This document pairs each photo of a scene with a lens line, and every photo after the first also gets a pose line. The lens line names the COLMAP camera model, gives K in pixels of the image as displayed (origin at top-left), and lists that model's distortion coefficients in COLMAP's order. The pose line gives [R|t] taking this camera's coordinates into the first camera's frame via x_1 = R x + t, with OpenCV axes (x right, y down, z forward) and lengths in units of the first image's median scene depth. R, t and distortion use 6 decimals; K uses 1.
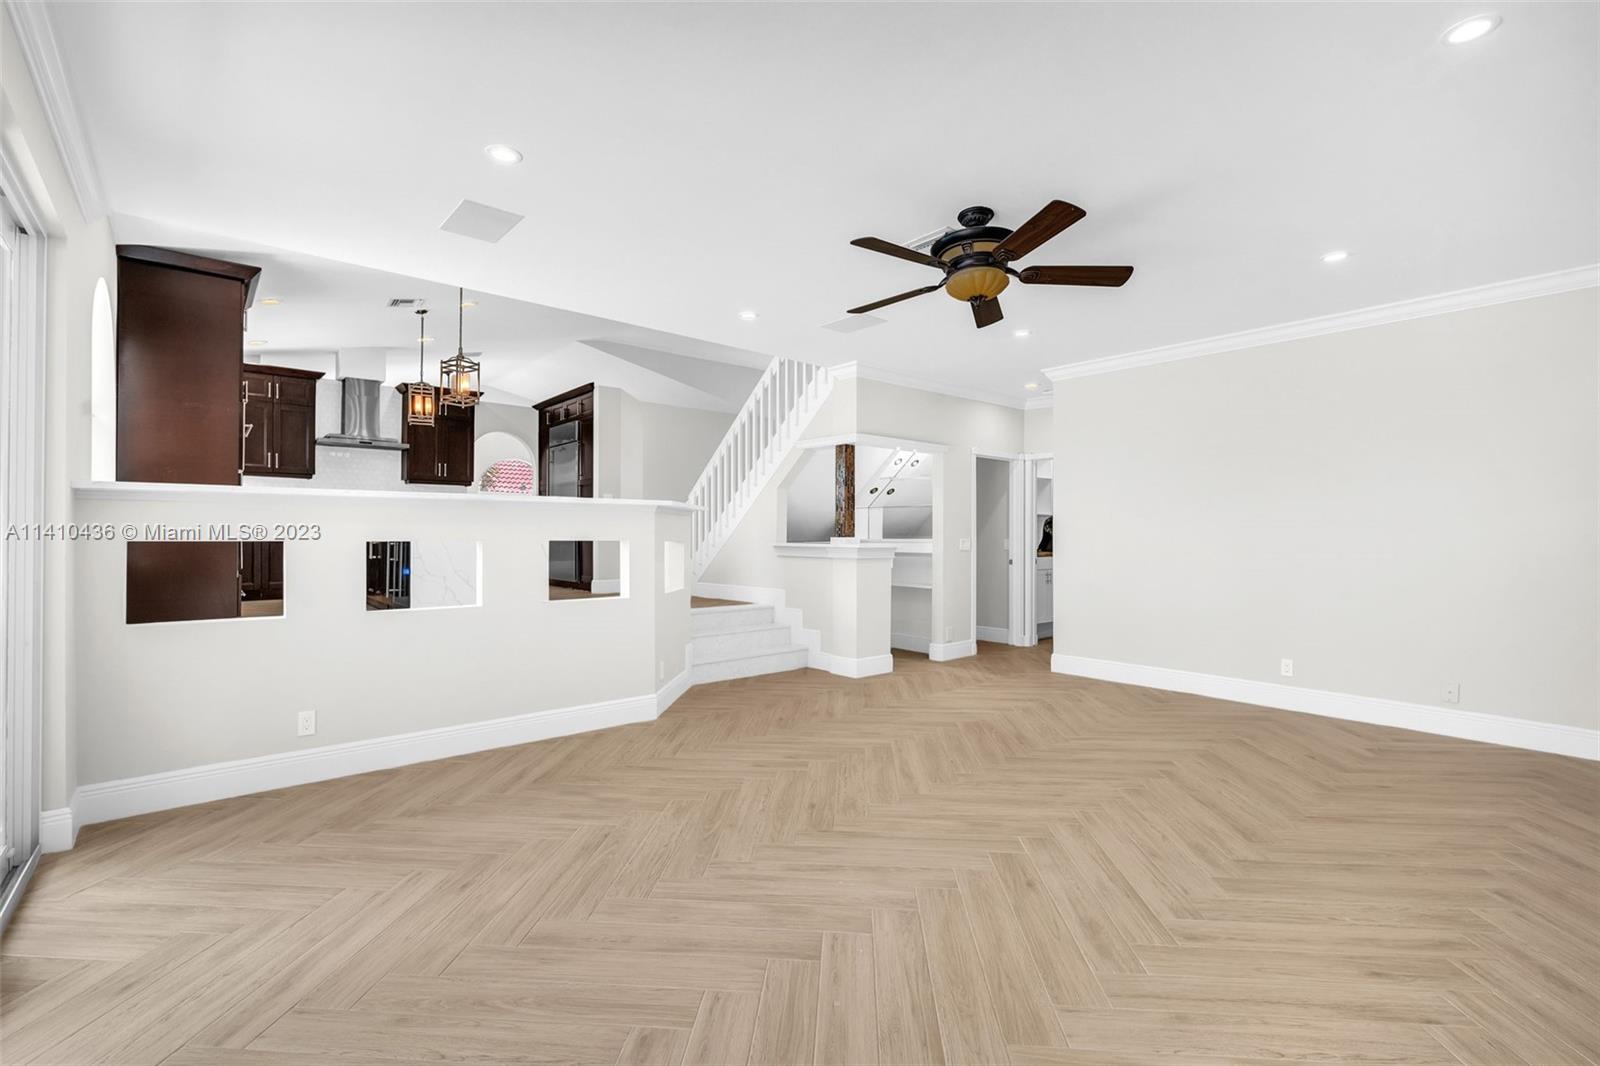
lens RADIAL K [[704.3, 0, 800.0], [0, 704.3, 533.0], [0, 0, 1]] dist [-0.002454, 0.000526]
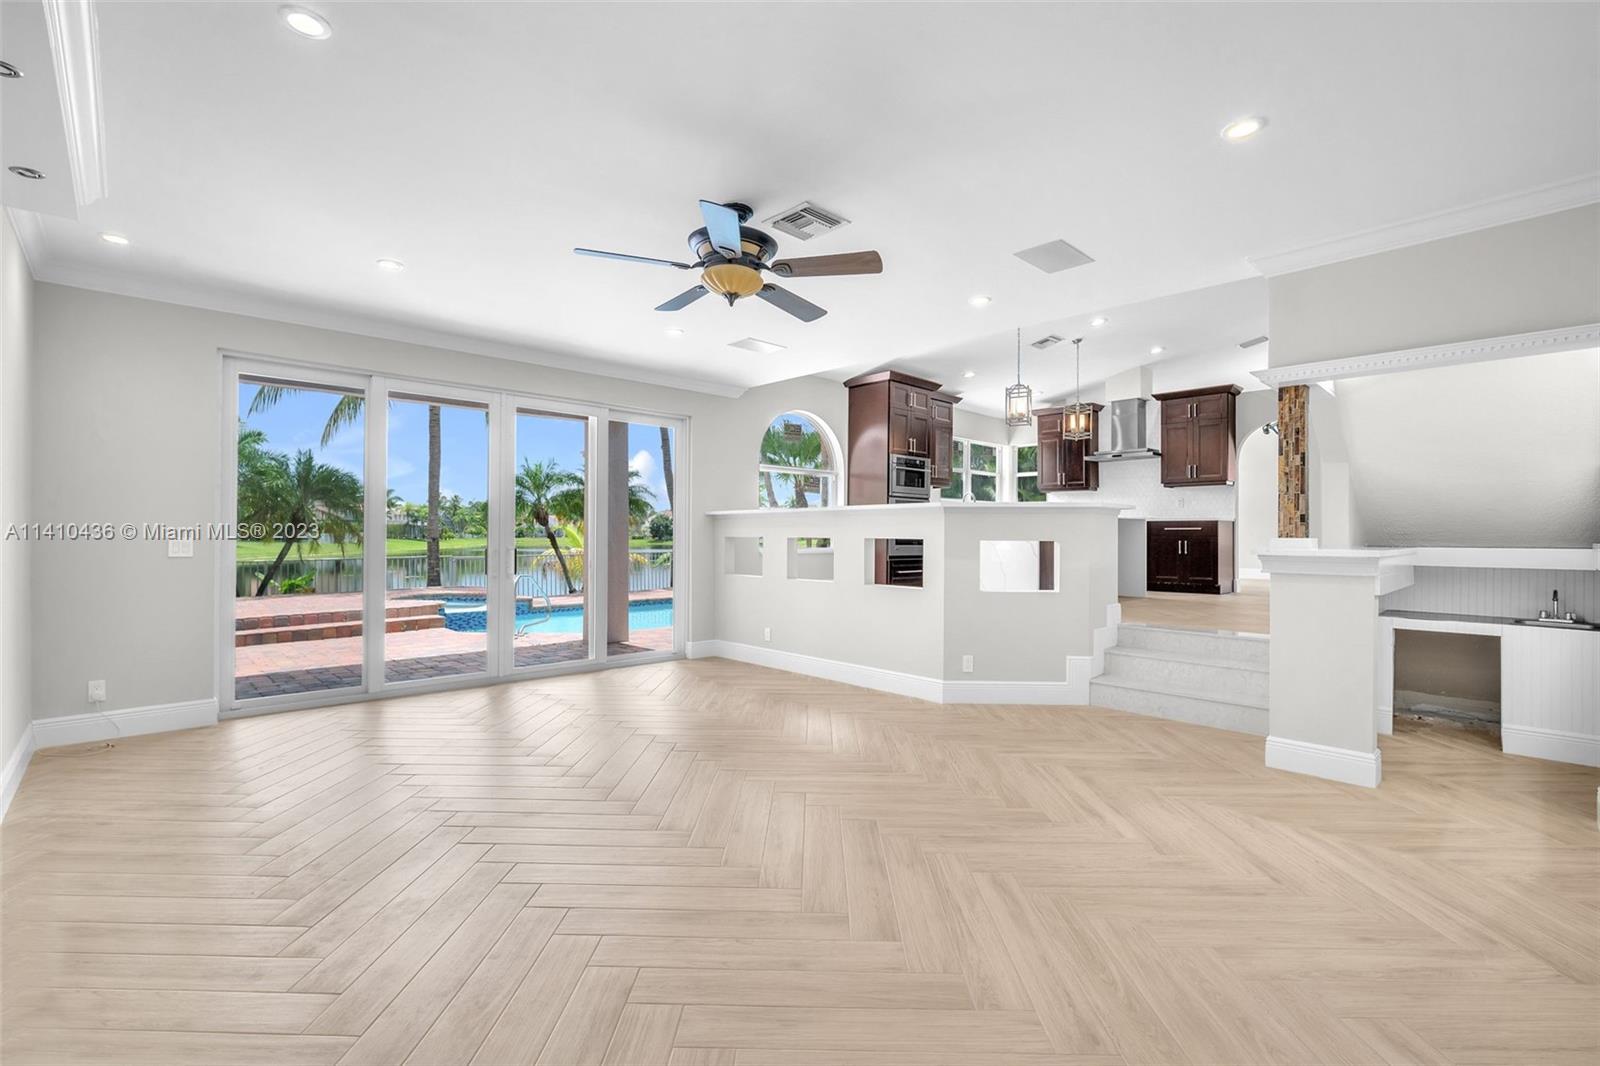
lens RADIAL K [[704.3, 0, 800.0], [0, 704.3, 533.0], [0, 0, 1]] dist [-0.002454, 0.000526]
pose [[0.051875, -0.004566, -0.998643, 1.191745], [-0.001746, 0.999988, -0.004663, 0.010005], [0.998652, 0.001985, 0.051866, 0.992478]]
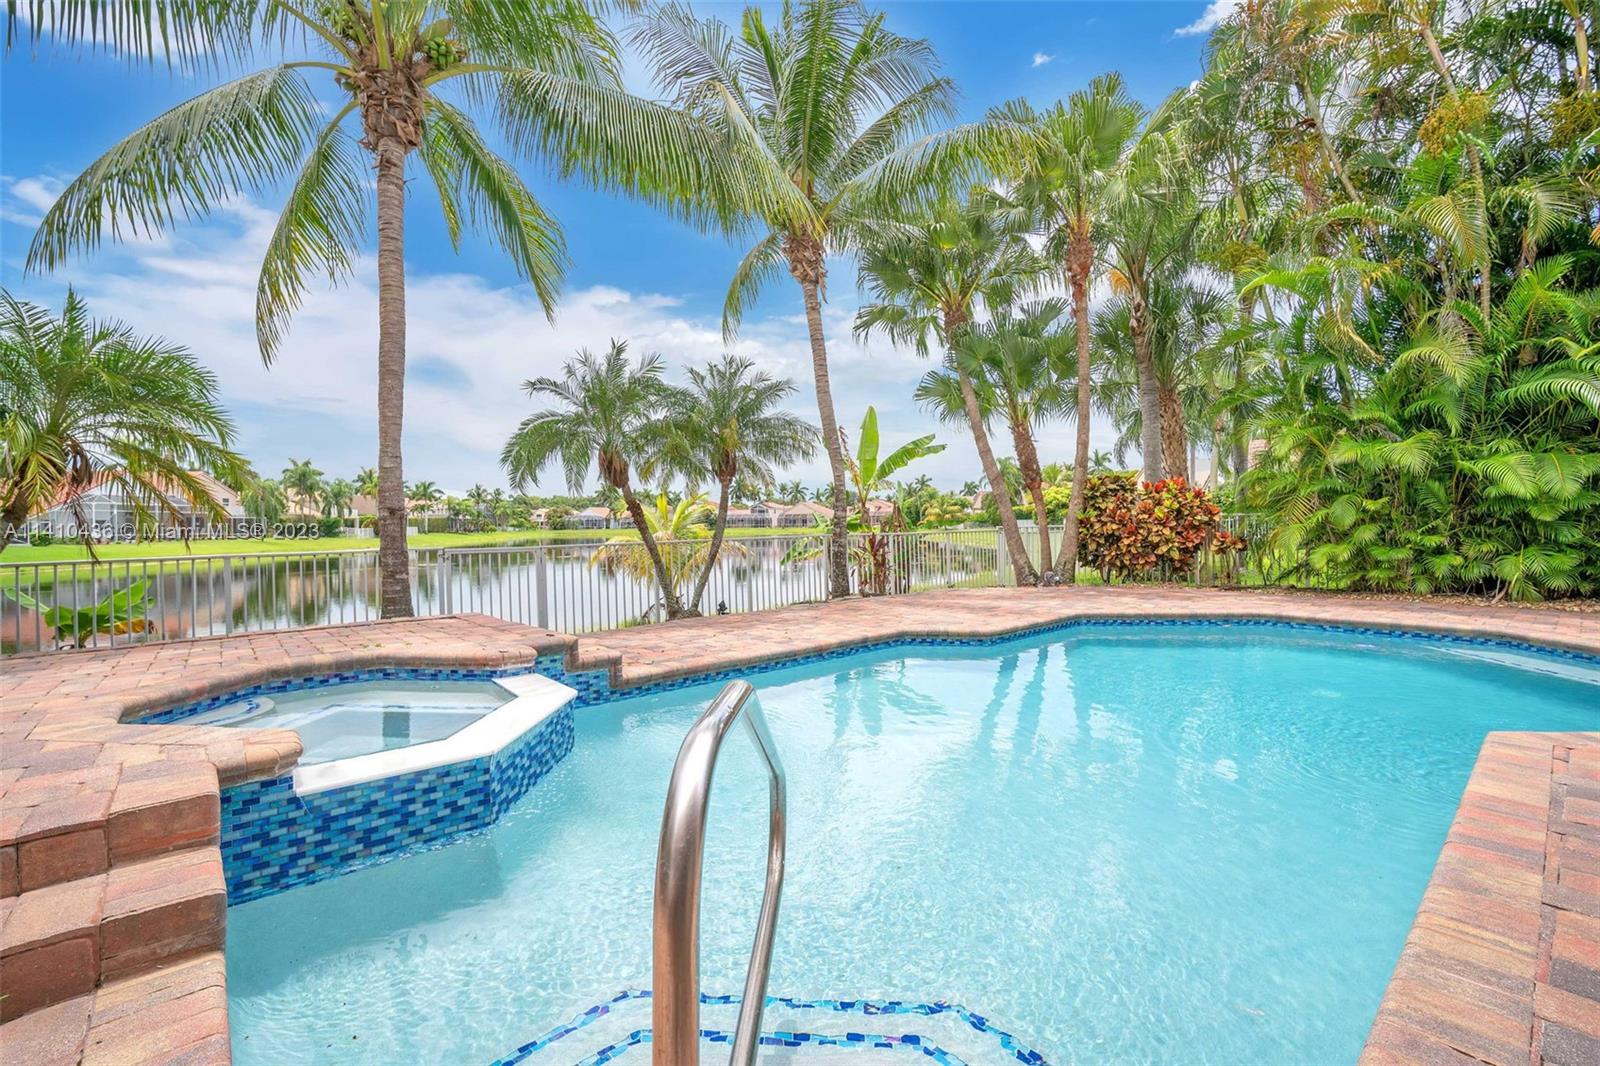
lens RADIAL K [[686.4, 0, 800.0], [0, 686.4, 537.1], [0, 0, 1]] dist [-0.003280, 0.000776]
pose [[0.008704, 0.016265, -0.999830, -1.275742], [0.013637, 0.999773, 0.016383, 0.086936], [0.999869, -0.013777, 0.008480, 0.105460]]
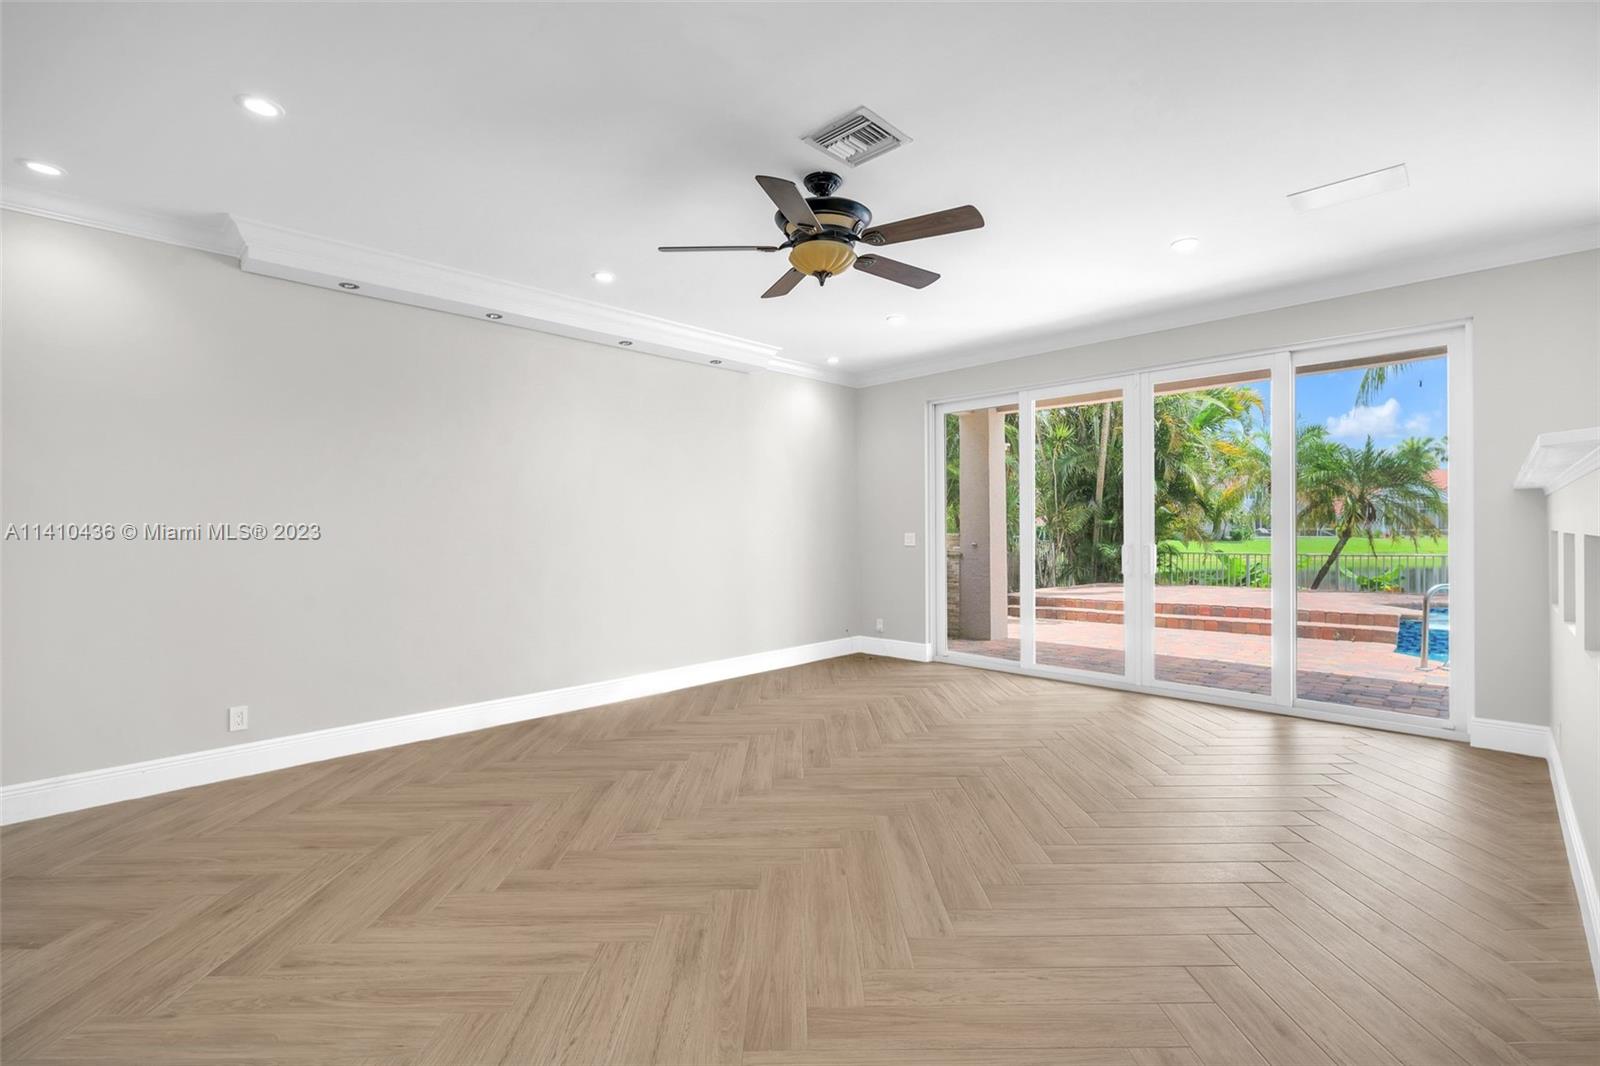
lens RADIAL K [[704.3, 0, 800.0], [0, 704.3, 533.0], [0, 0, 1]] dist [-0.002454, 0.000526]
pose [[-0.996805, 0.005782, -0.079668, 0.339229], [0.005649, 0.999982, 0.001890, 0.007922], [0.079678, 0.001434, -0.996820, 1.828214]]
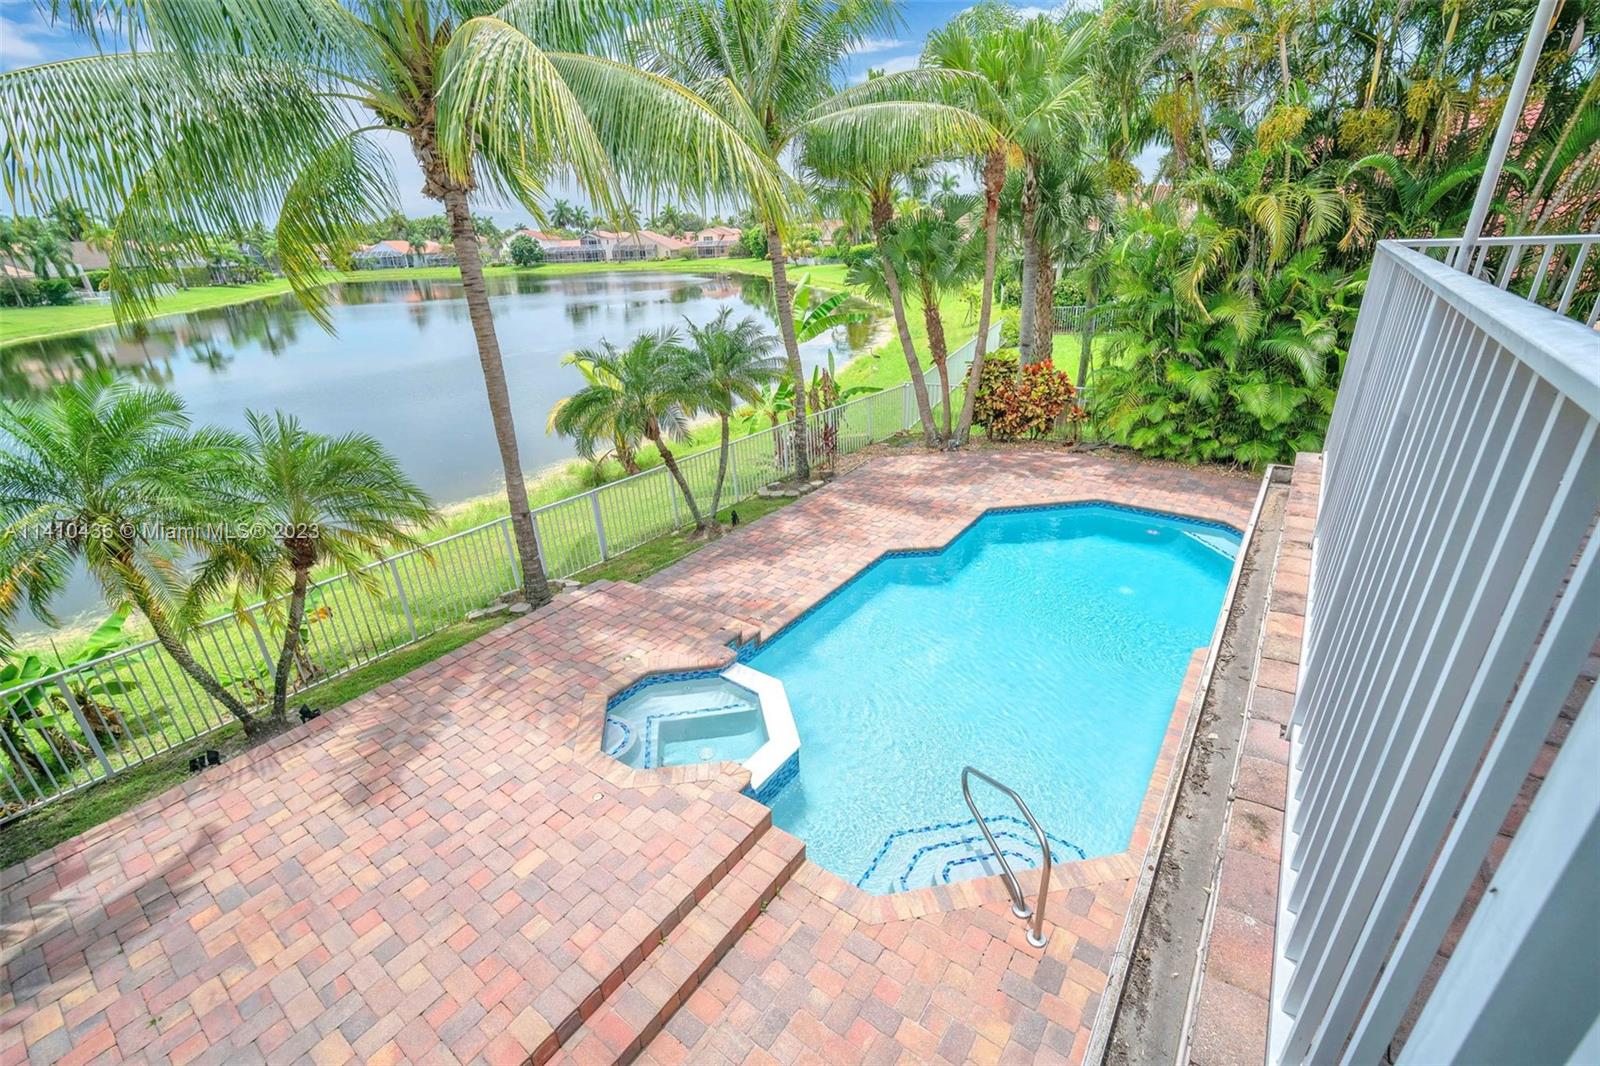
lens RADIAL K [[684.2, 0, 793.9], [0, 684.2, 533.3], [0, 0, 1]] dist [-0.002455, -0.000453]
pose [[0.228429, 0.378994, -0.896763, -0.699647], [0.036117, 0.917183, 0.396825, -0.868704], [0.972890, -0.123035, 0.195823, -0.554351]]
